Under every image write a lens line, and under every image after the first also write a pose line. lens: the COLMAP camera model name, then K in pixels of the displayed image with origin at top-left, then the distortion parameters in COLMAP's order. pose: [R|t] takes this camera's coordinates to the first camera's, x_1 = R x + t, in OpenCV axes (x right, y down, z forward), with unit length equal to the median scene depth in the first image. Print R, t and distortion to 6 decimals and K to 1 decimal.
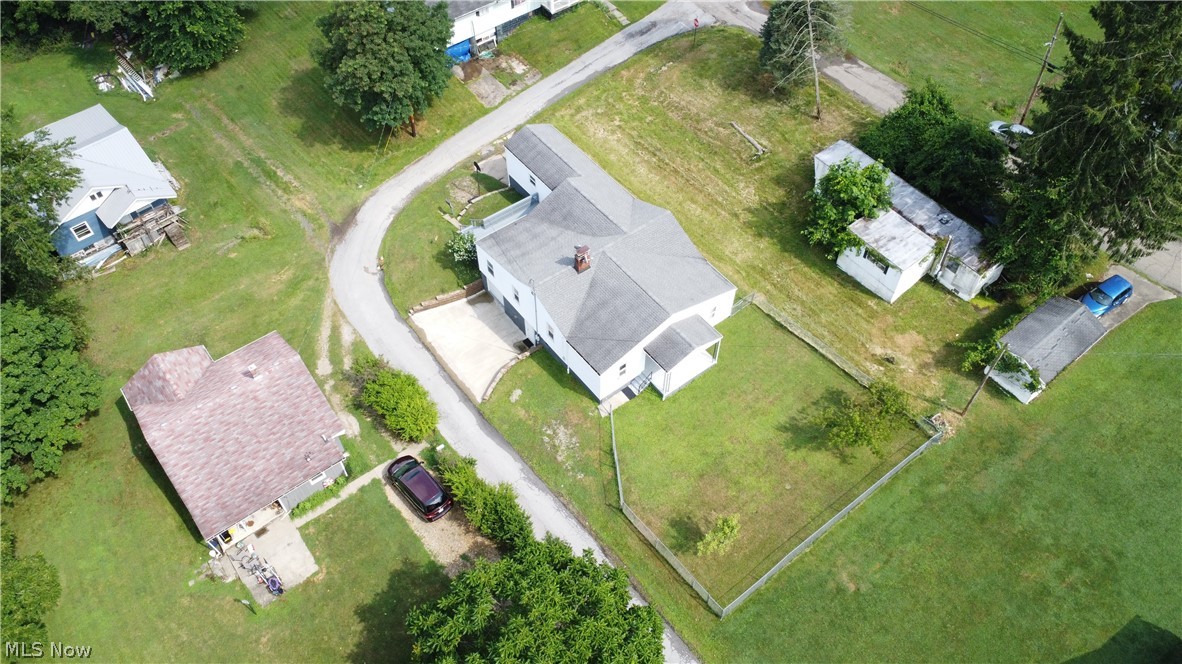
lens RADIAL K [[887.2, 0, 590.5], [0, 887.2, 335.0], [0, 0, 1]] dist [0.003688, -0.004399]
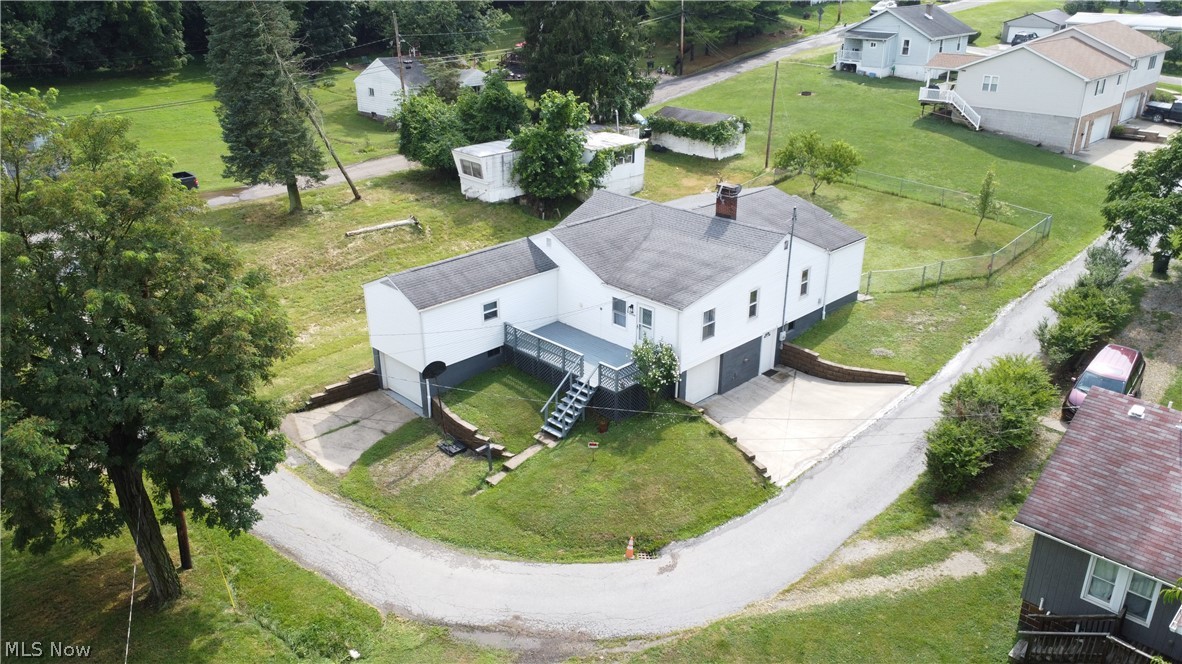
lens RADIAL K [[887.2, 0, 591.4], [0, 887.2, 335.1], [0, 0, 1]] dist [0.003688, -0.004399]
pose [[-0.128122, -0.385973, 0.913570, -0.636740], [0.782903, 0.526109, 0.332072, -0.324481], [-0.608808, 0.757783, 0.234773, 0.898523]]
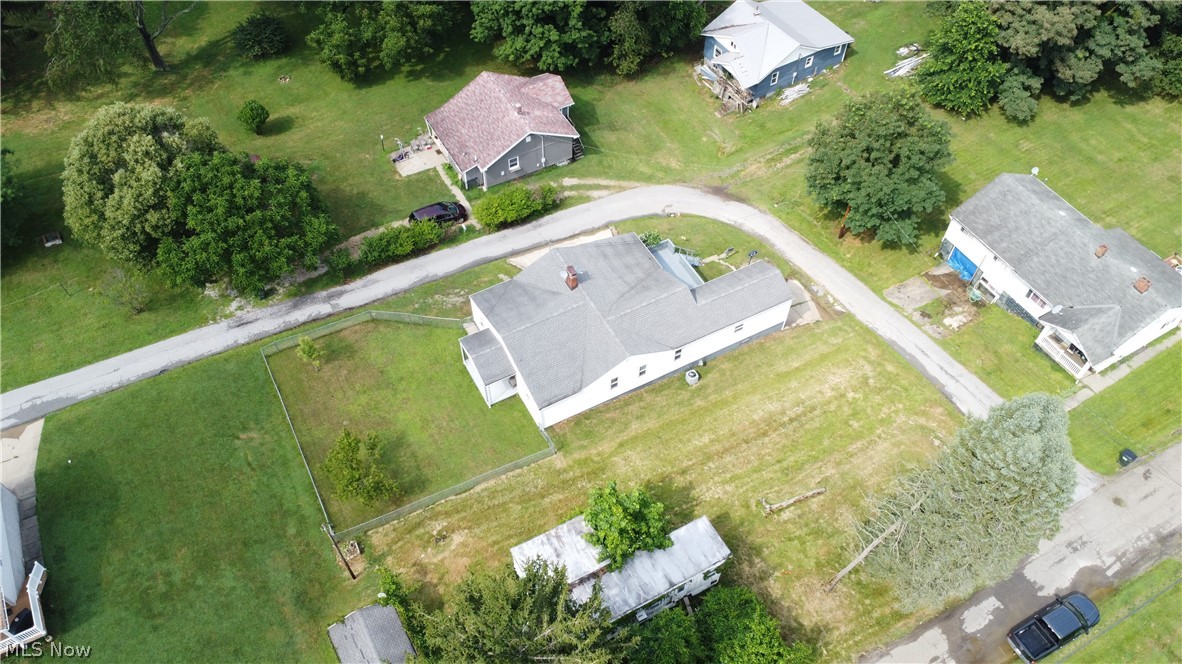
lens RADIAL K [[887.2, 0, 592.6], [0, 887.2, 333.6], [0, 0, 1]] dist [0.003688, -0.004399]
pose [[-0.154973, 0.782406, -0.603178, 0.666363], [-0.781500, 0.276412, 0.559334, -0.661216], [0.604352, 0.558065, 0.568614, 0.378405]]
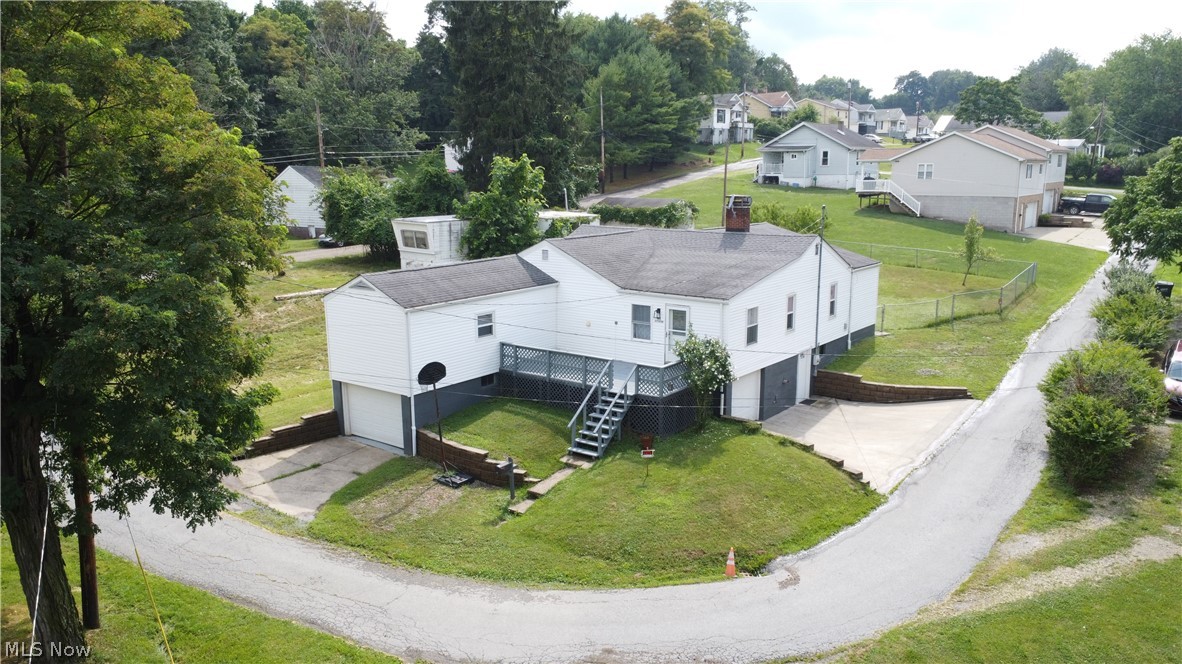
lens RADIAL K [[887.2, 0, 592.1], [0, 887.2, 335.6], [0, 0, 1]] dist [0.003688, -0.004399]
pose [[-0.267557, -0.178946, 0.946779, -0.551664], [0.762565, 0.561315, 0.321590, -0.295950], [-0.588988, 0.808025, -0.013725, 1.046194]]
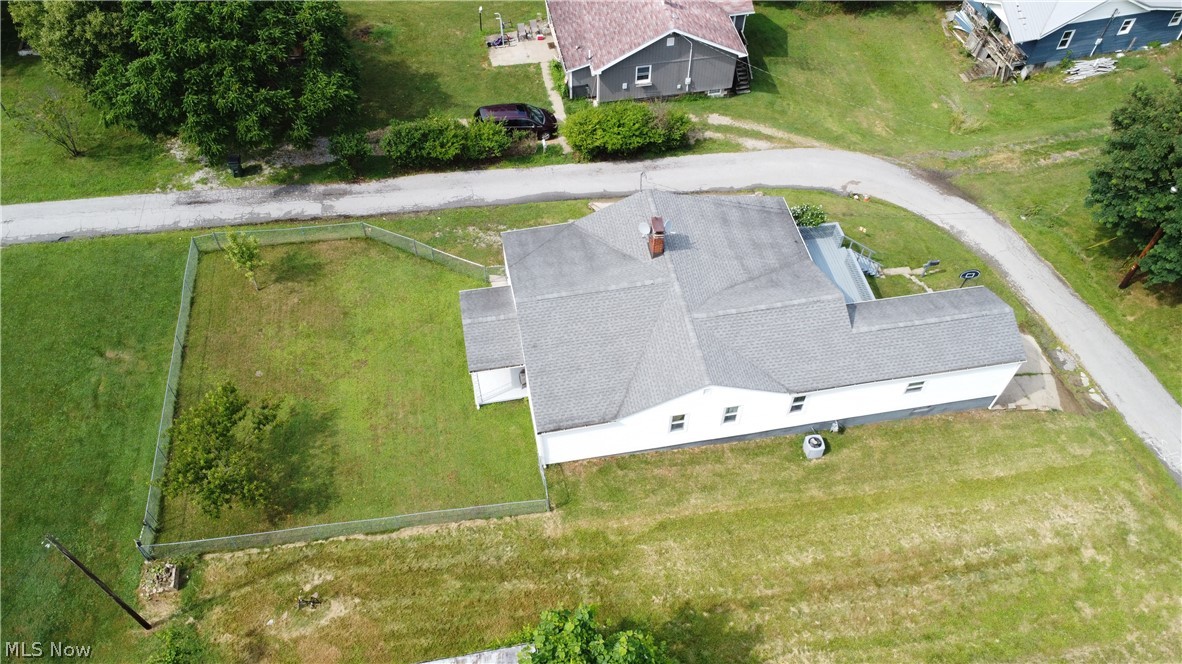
lens RADIAL K [[887.2, 0, 592.1], [0, 887.2, 334.7], [0, 0, 1]] dist [0.003688, -0.004399]
pose [[-0.454265, 0.703613, -0.546417, 0.409678], [-0.702380, 0.094424, 0.705512, -0.488742], [0.548003, 0.704281, 0.451310, 0.654738]]
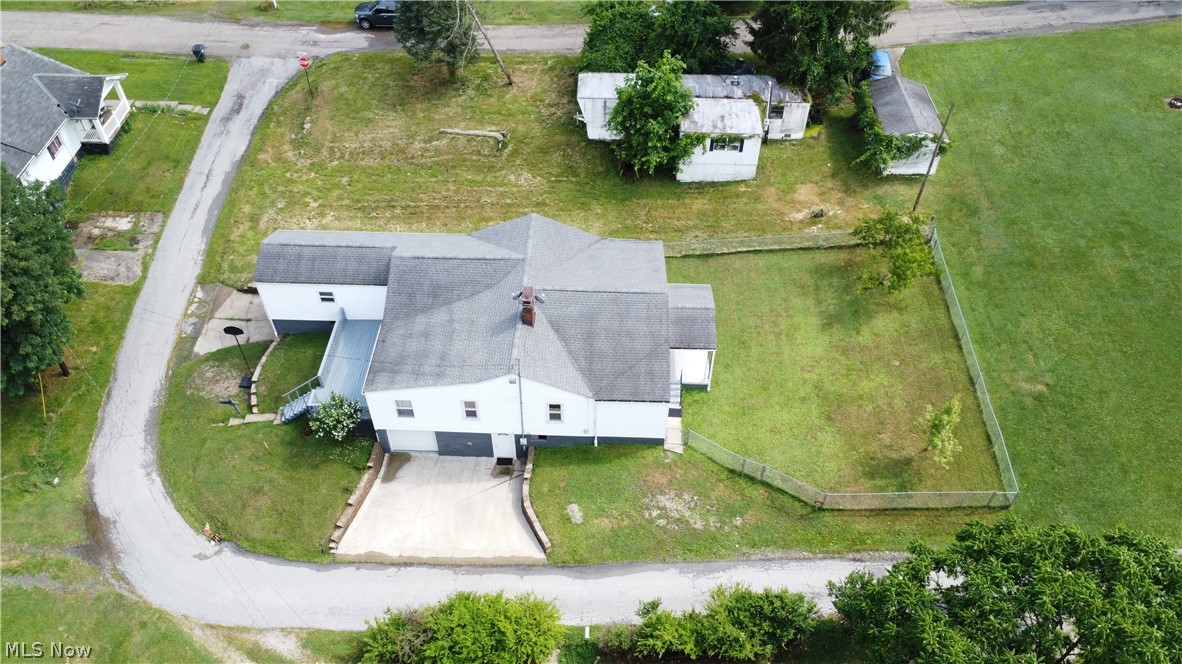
lens RADIAL K [[887.2, 0, 592.2], [0, 887.2, 335.7], [0, 0, 1]] dist [0.003688, -0.004399]
pose [[0.633640, -0.552941, 0.541070, -0.352851], [0.606489, 0.789238, 0.096303, -0.096075], [-0.480283, 0.267132, 0.835446, 0.340531]]
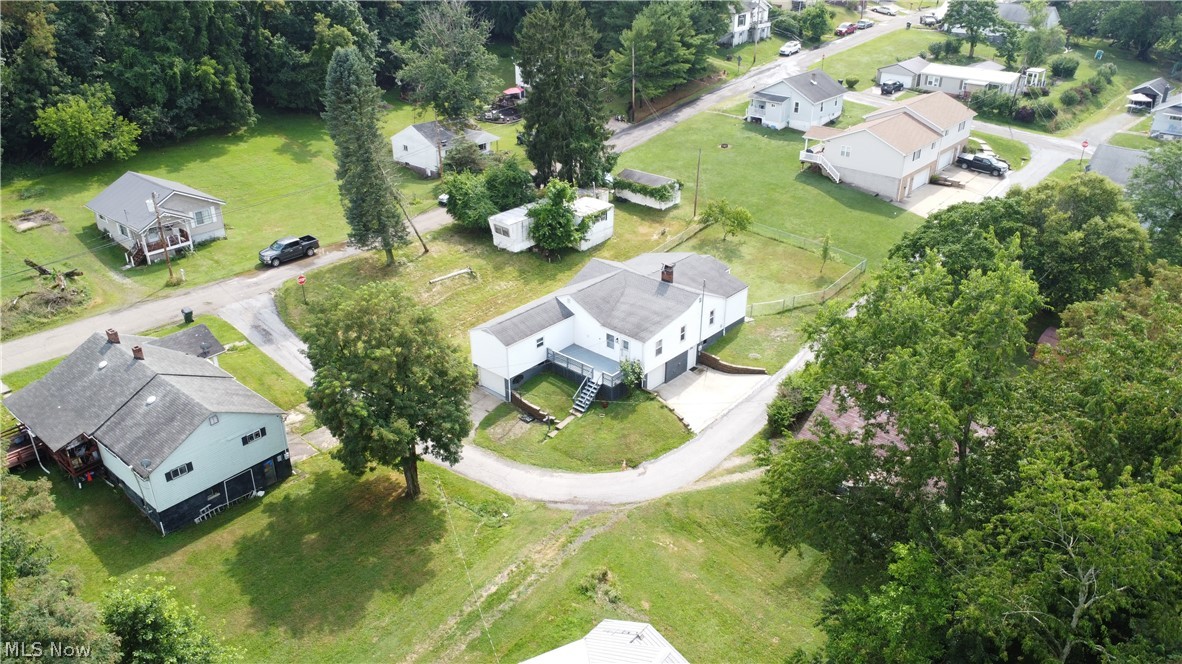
lens RADIAL K [[887.2, 0, 593.0], [0, 887.2, 336.6], [0, 0, 1]] dist [0.003688, -0.004399]
pose [[-0.192255, -0.442287, 0.876025, -1.046227], [0.774204, 0.480187, 0.412345, -0.594003], [-0.603031, 0.757498, 0.250102, 0.748328]]
